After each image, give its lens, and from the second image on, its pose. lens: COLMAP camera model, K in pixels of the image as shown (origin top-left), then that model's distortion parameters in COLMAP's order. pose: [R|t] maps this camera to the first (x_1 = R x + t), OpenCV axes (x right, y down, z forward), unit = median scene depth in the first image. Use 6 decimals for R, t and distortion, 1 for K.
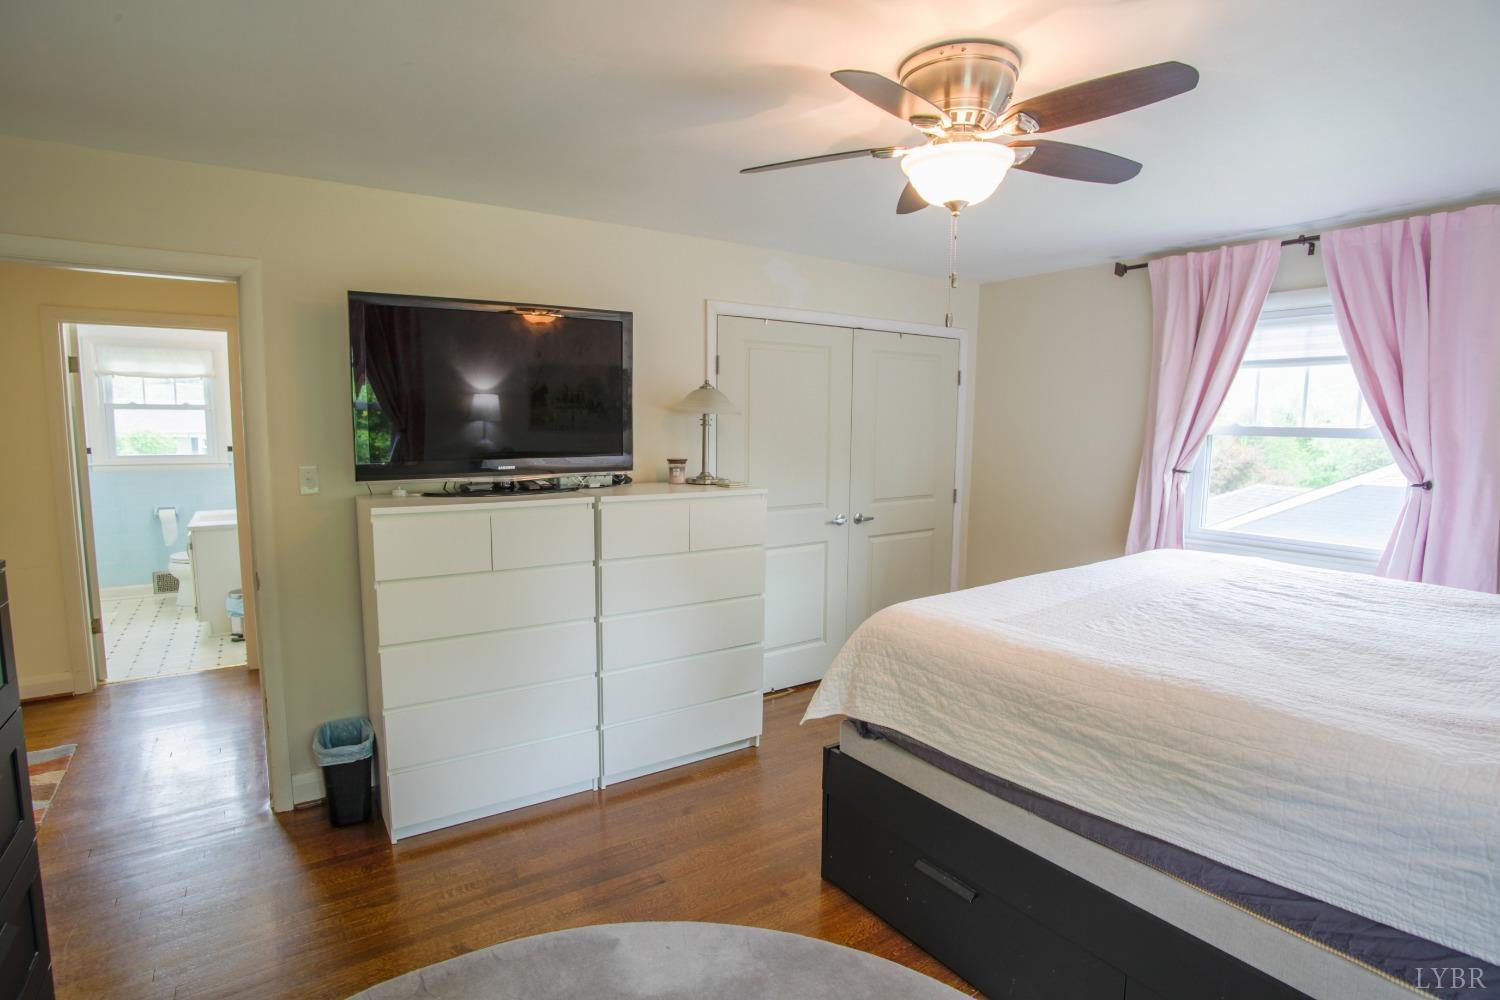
lens RADIAL K [[748.8, 0, 741.1], [0, 748.8, 504.3], [0, 0, 1]] dist [-0.091535, 0.041877]
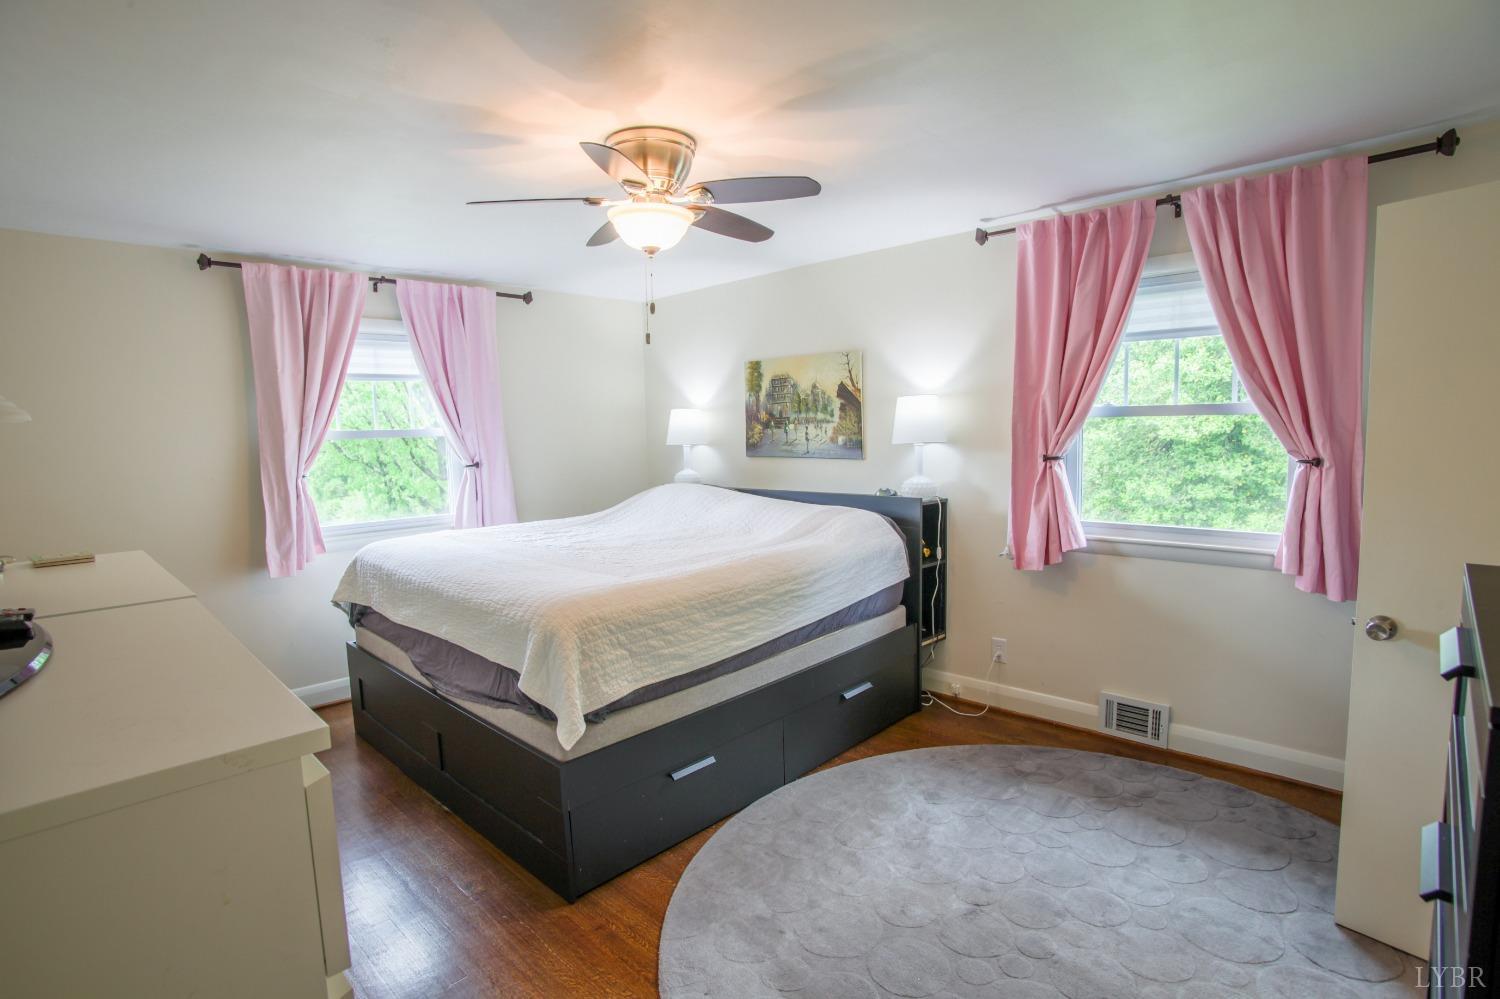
lens RADIAL K [[748.8, 0, 741.1], [0, 748.8, 503.8], [0, 0, 1]] dist [-0.091535, 0.041877]
pose [[-0.202225, -0.104002, 0.973801, -0.974788], [0.128909, 0.982867, 0.131740, -0.114102], [-0.970818, 0.152173, -0.185354, 1.082371]]
